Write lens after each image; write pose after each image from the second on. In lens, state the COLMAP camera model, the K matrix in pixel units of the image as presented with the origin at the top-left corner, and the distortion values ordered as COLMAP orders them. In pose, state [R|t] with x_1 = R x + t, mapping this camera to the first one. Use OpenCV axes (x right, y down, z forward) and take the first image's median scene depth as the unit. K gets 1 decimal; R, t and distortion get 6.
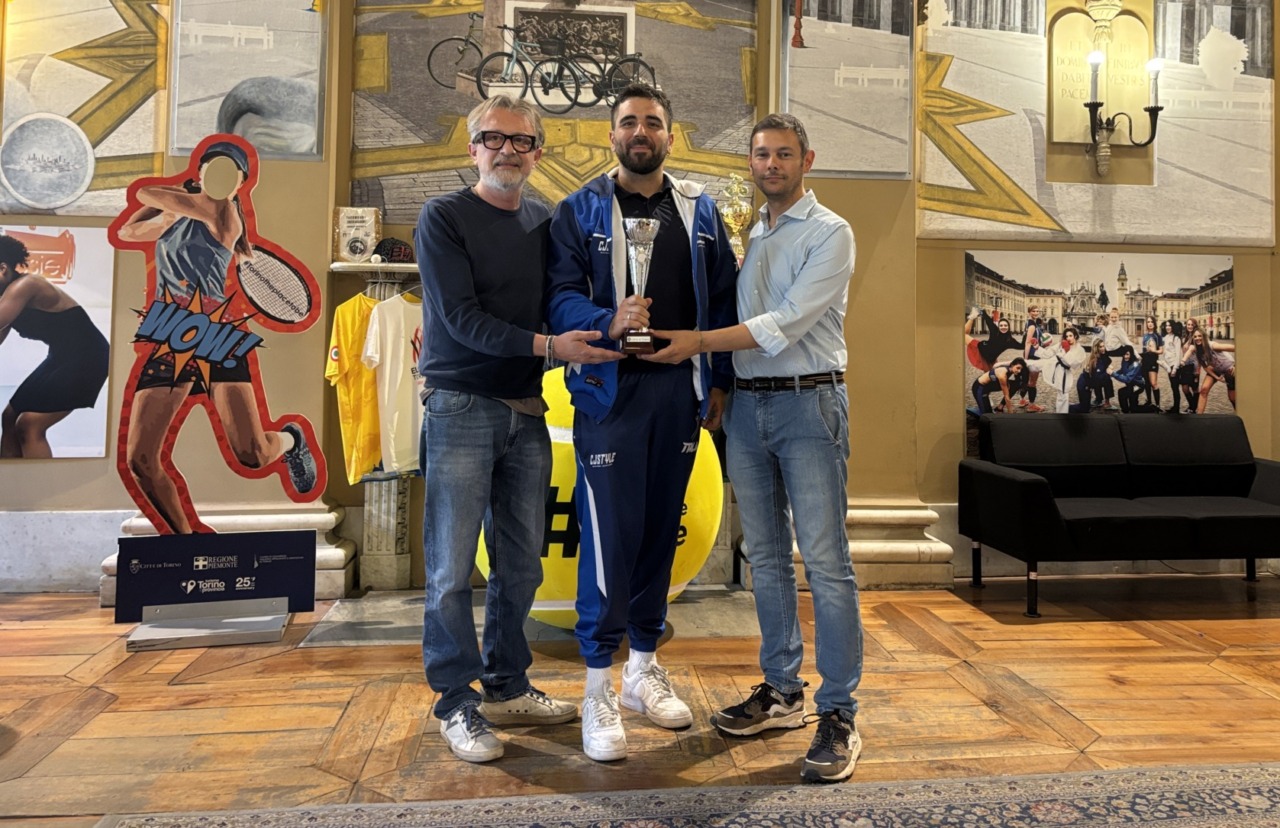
lens RADIAL K [[948.7, 0, 640.0], [0, 948.7, 414.0], [0, 0, 1]] dist [0.028674, -0.037292]
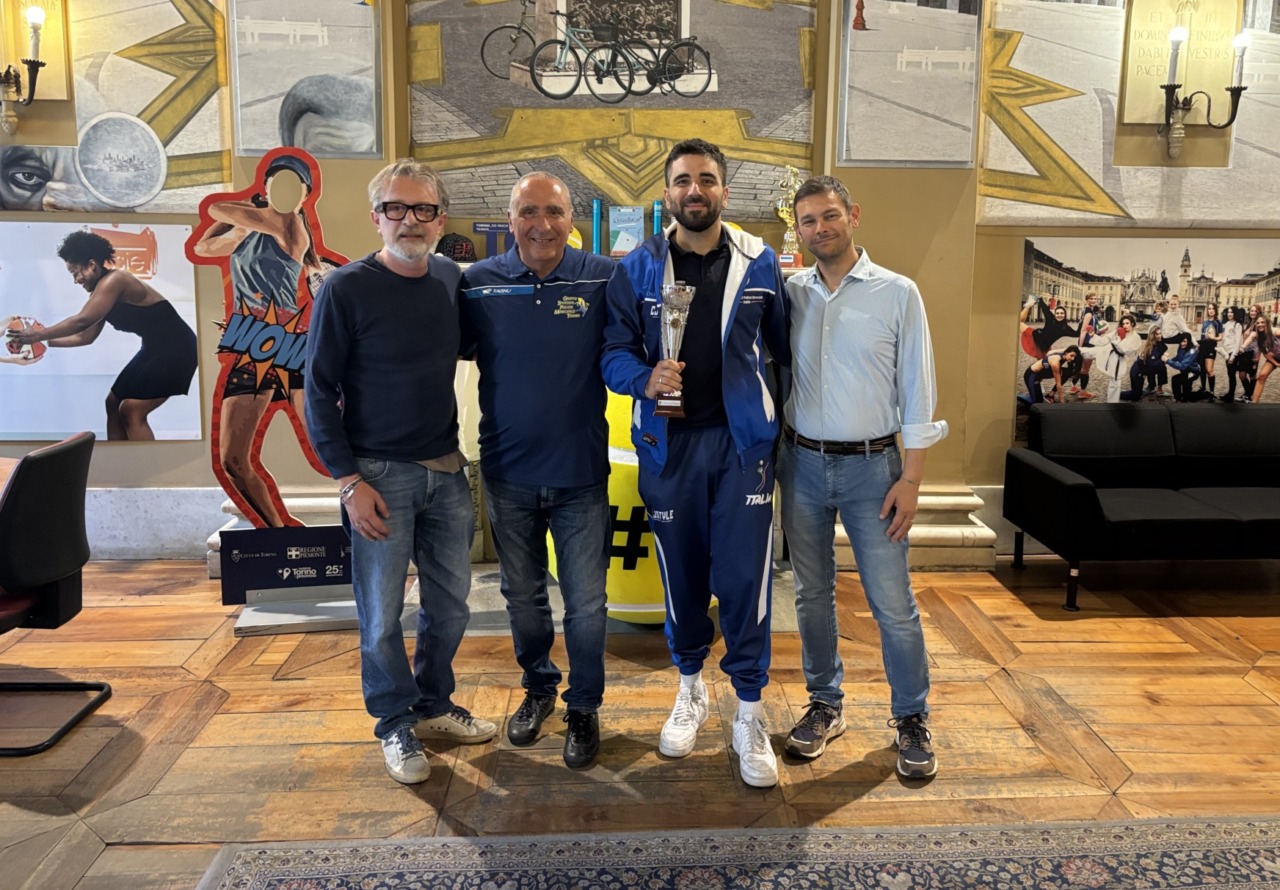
lens RADIAL K [[892.9, 0, 640.0], [0, 892.9, 445.0], [0, 0, 1]] dist [-0.000929, 0.004149]
pose [[0.998170, -0.000690, -0.060473, -0.001304], [0.010143, 0.987681, 0.156154, -0.110726], [0.059620, -0.156481, 0.985880, 0.029025]]
